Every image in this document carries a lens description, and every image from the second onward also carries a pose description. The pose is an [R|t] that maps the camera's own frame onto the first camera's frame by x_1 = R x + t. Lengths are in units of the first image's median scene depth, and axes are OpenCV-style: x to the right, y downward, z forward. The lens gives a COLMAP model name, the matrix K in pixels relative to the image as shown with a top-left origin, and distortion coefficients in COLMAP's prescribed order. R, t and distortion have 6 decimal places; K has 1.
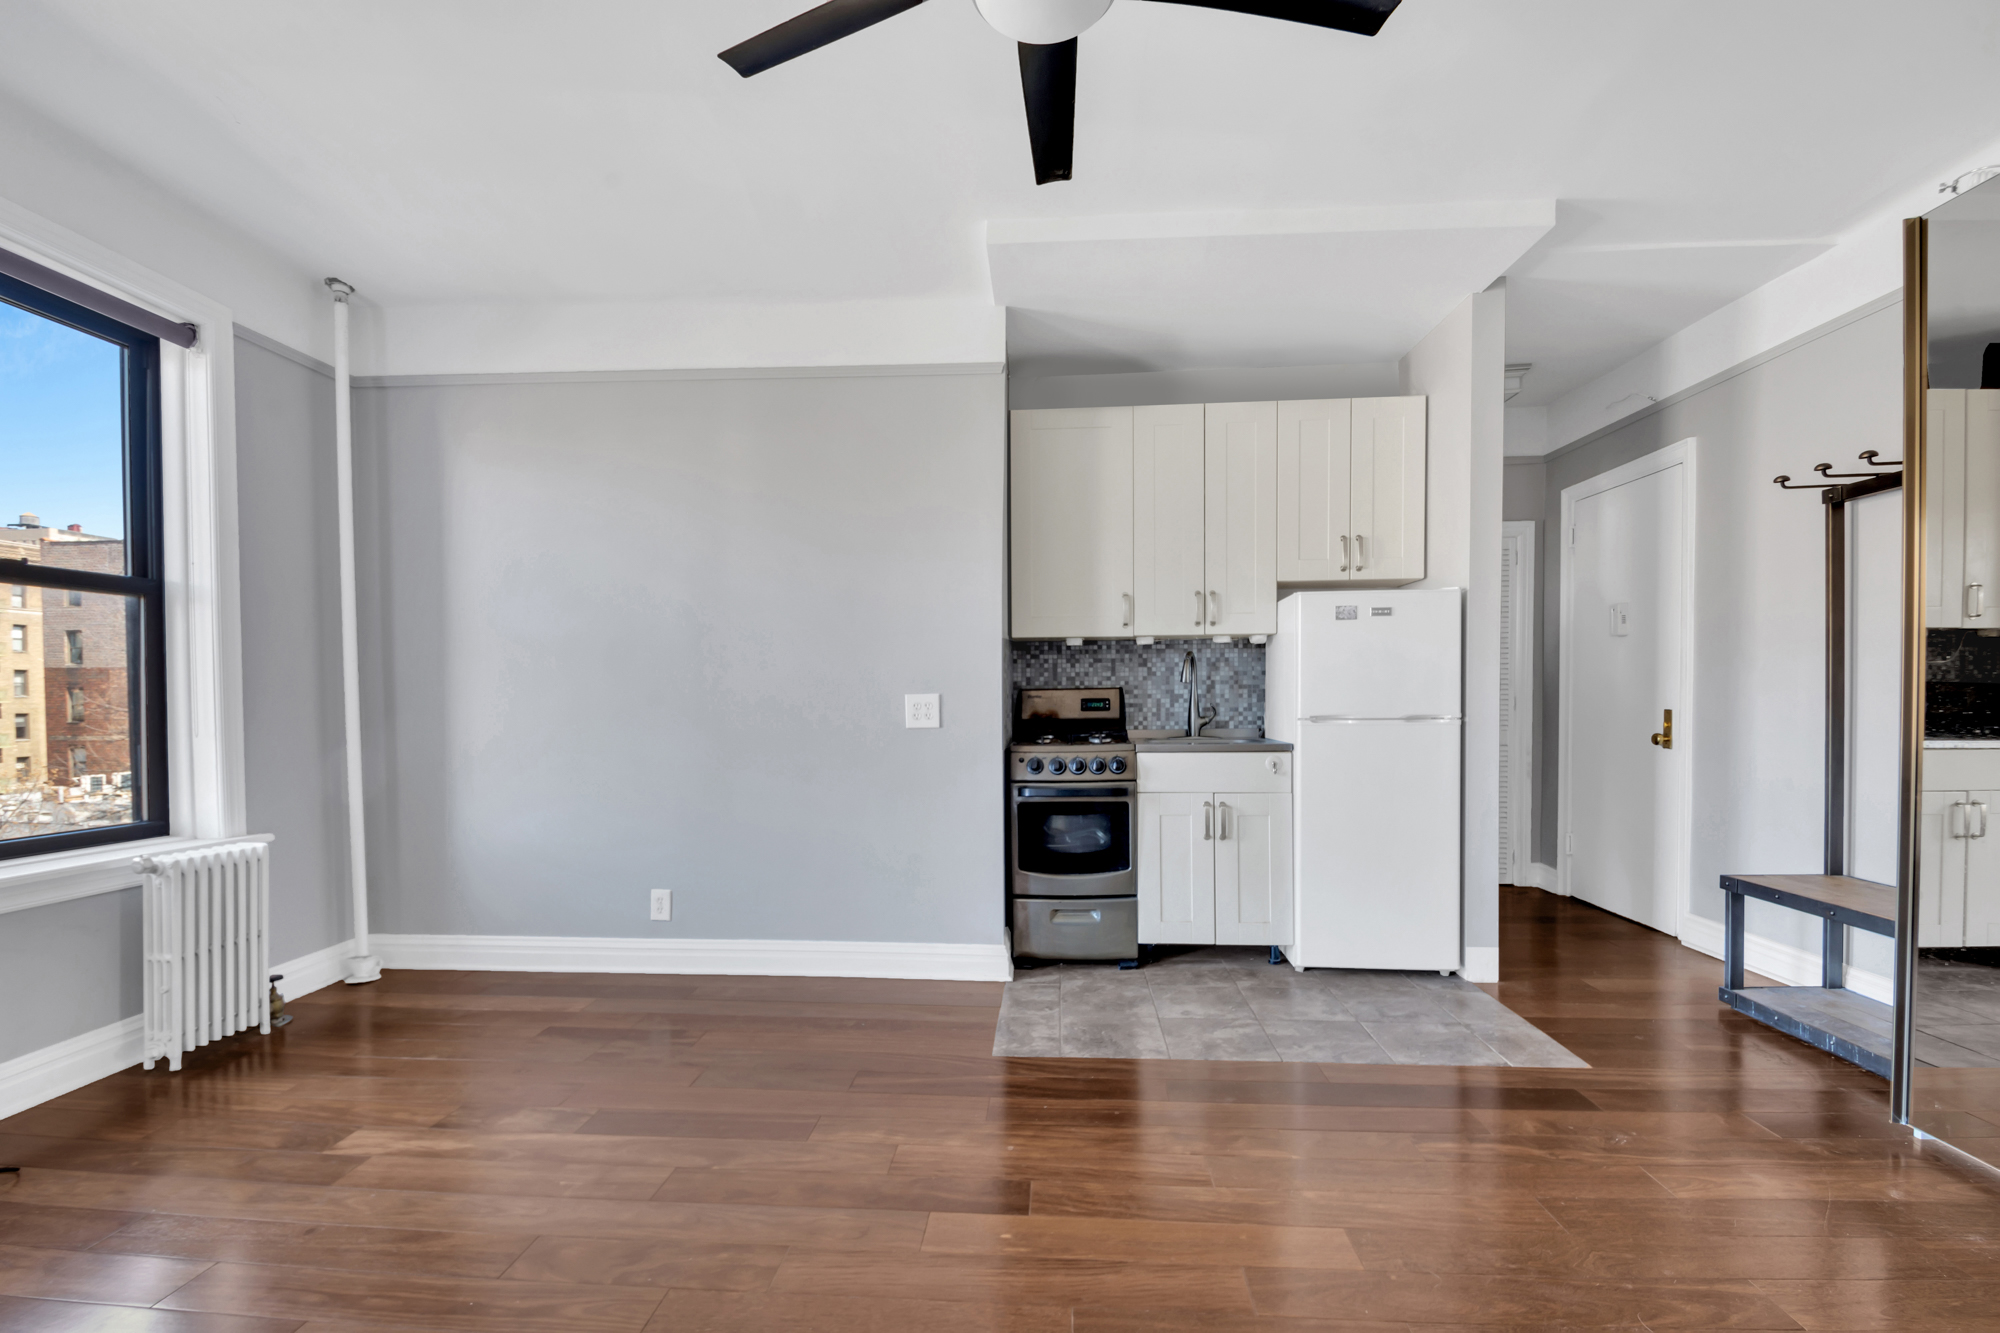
lens RADIAL K [[892.9, 0, 989.8], [0, 892.9, 701.6], [0, 0, 1]] dist [-0.000892, -0.000095]
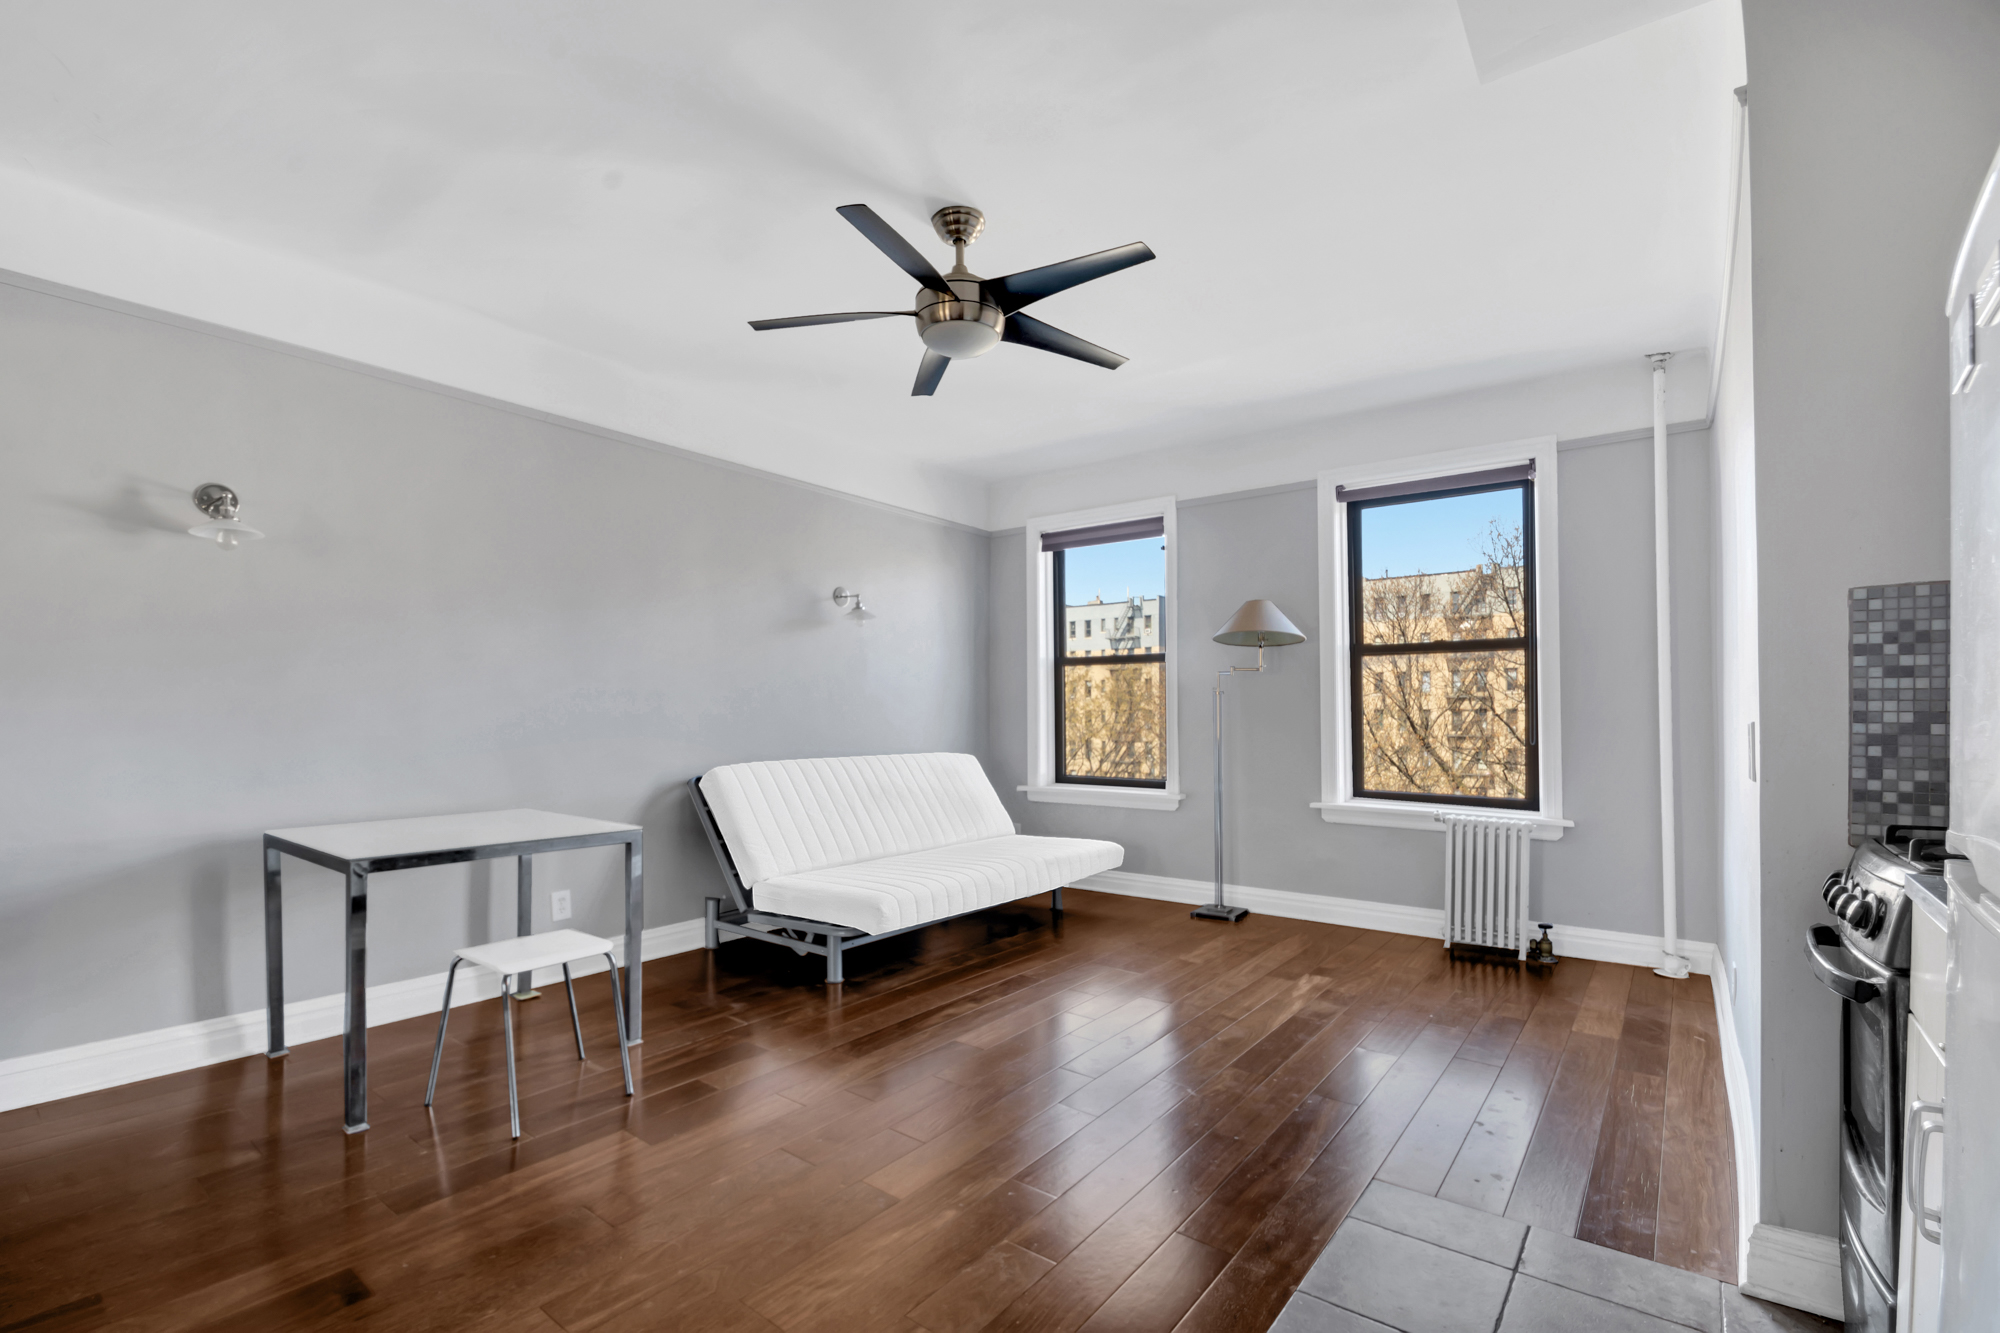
lens RADIAL K [[892.9, 0, 1027.1], [0, 892.9, 721.0], [0, 0, 1]] dist [-0.000892, -0.000095]
pose [[-0.541672, 0.017567, -0.840407, 0.775693], [-0.002394, 0.999745, 0.022440, -0.027325], [0.840587, 0.014167, -0.541492, 1.119151]]
